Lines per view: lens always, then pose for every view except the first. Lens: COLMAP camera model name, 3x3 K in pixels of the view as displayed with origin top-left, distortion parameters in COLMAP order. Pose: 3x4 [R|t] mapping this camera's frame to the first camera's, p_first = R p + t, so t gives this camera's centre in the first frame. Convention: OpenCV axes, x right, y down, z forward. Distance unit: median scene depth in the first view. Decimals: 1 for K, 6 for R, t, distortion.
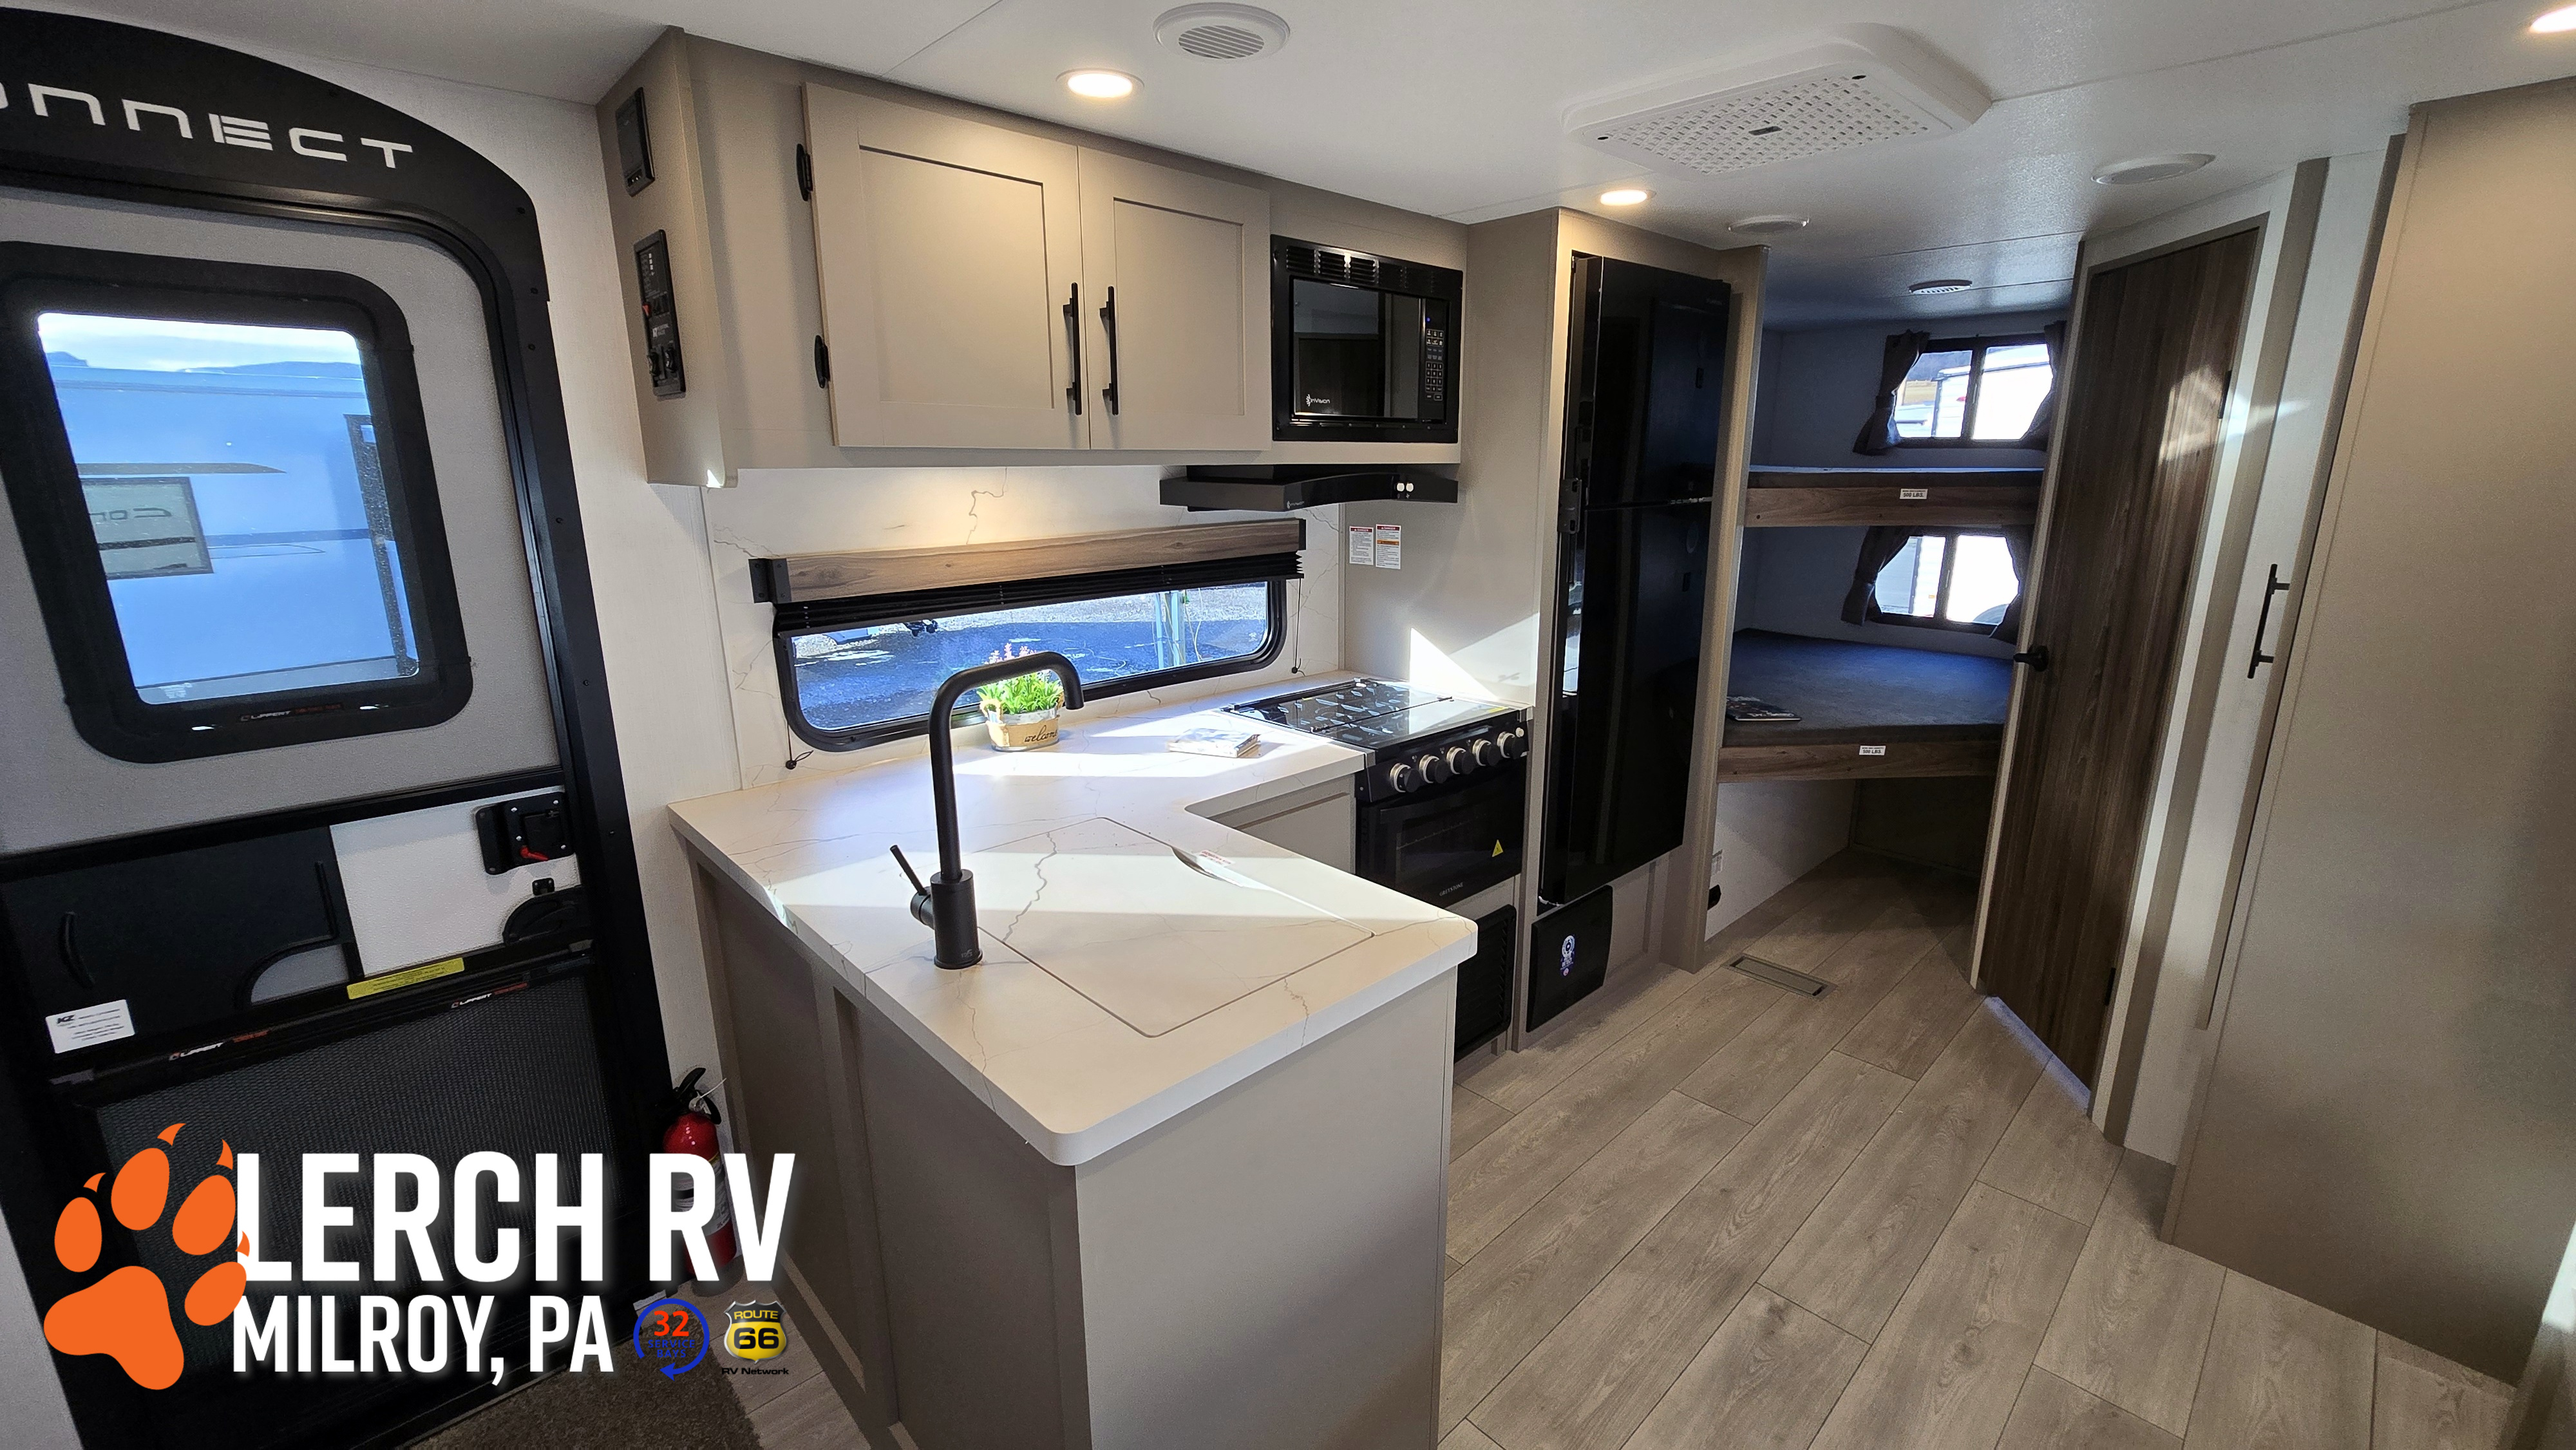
lens RADIAL K [[1050.9, 0, 1297.3], [0, 1050.9, 711.9], [0, 0, 1]] dist [-0.001992, 0.001342]
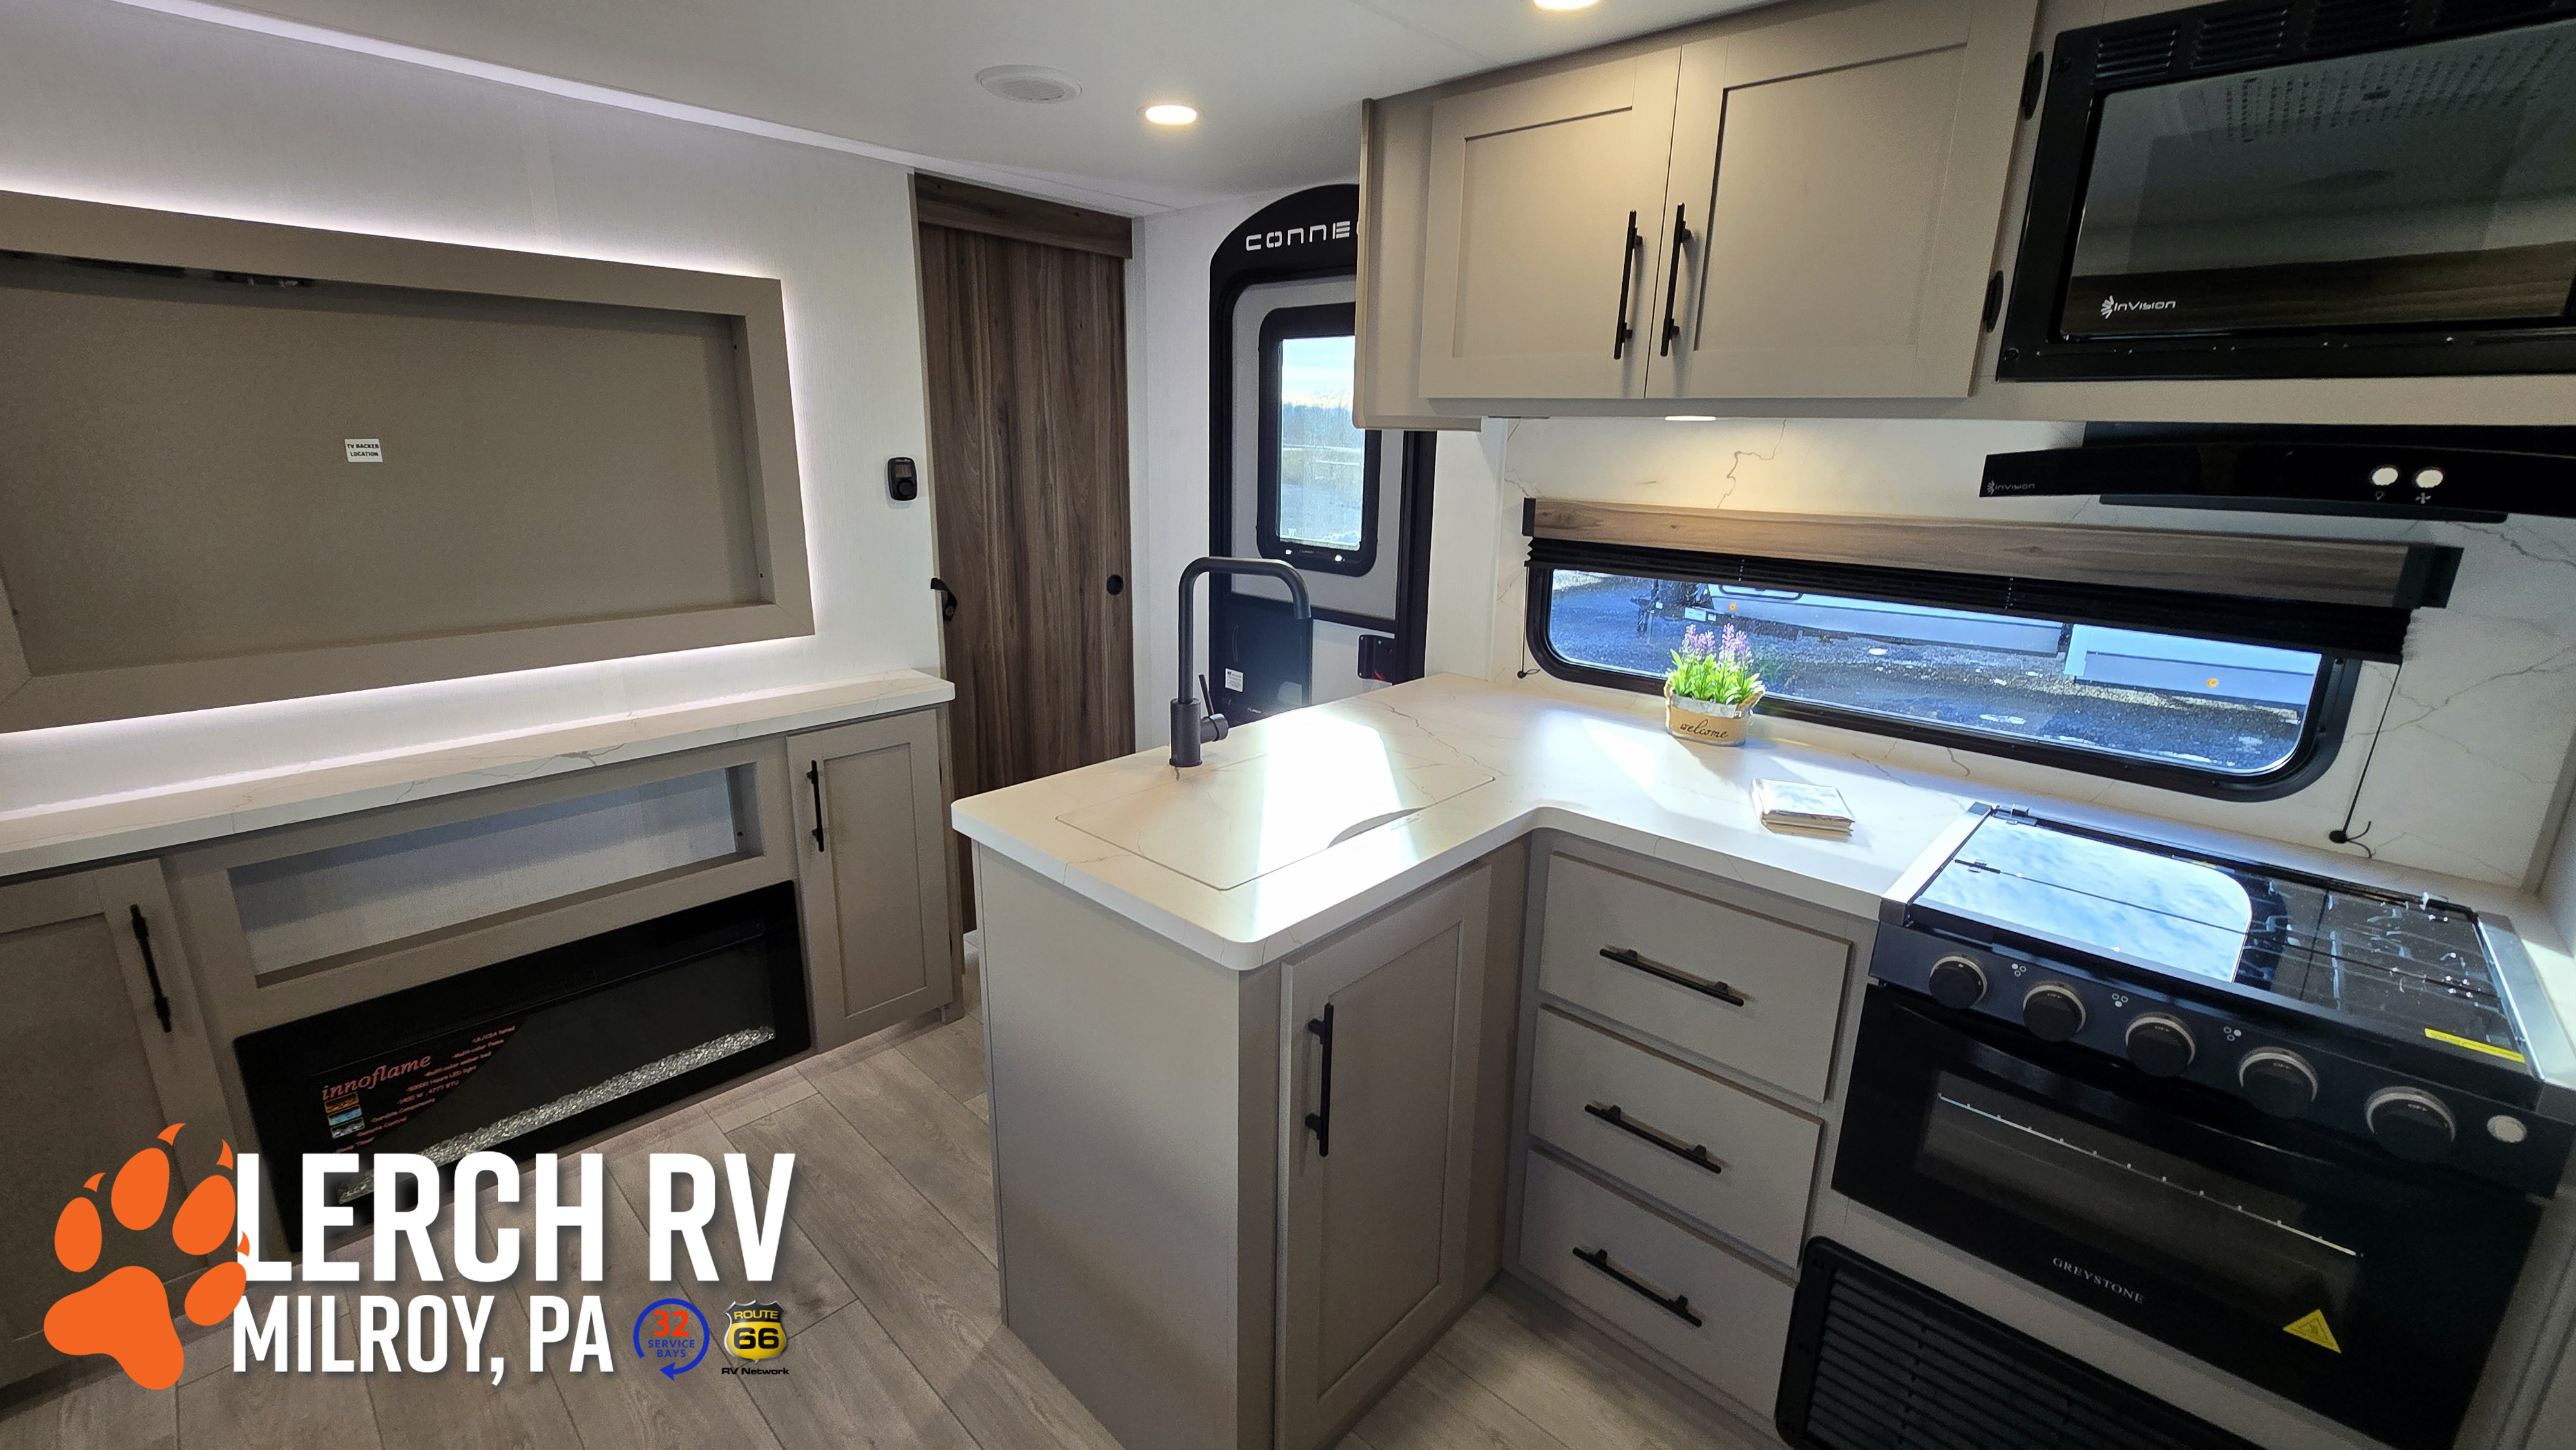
lens RADIAL K [[1050.9, 0, 1286.9], [0, 1050.9, 708.0], [0, 0, 1]] dist [-0.001992, 0.001342]
pose [[0.049706, 0.258051, -0.964852, 0.606578], [-0.257078, 0.936802, 0.237305, -0.117912], [0.965111, 0.236247, 0.112904, 0.573507]]
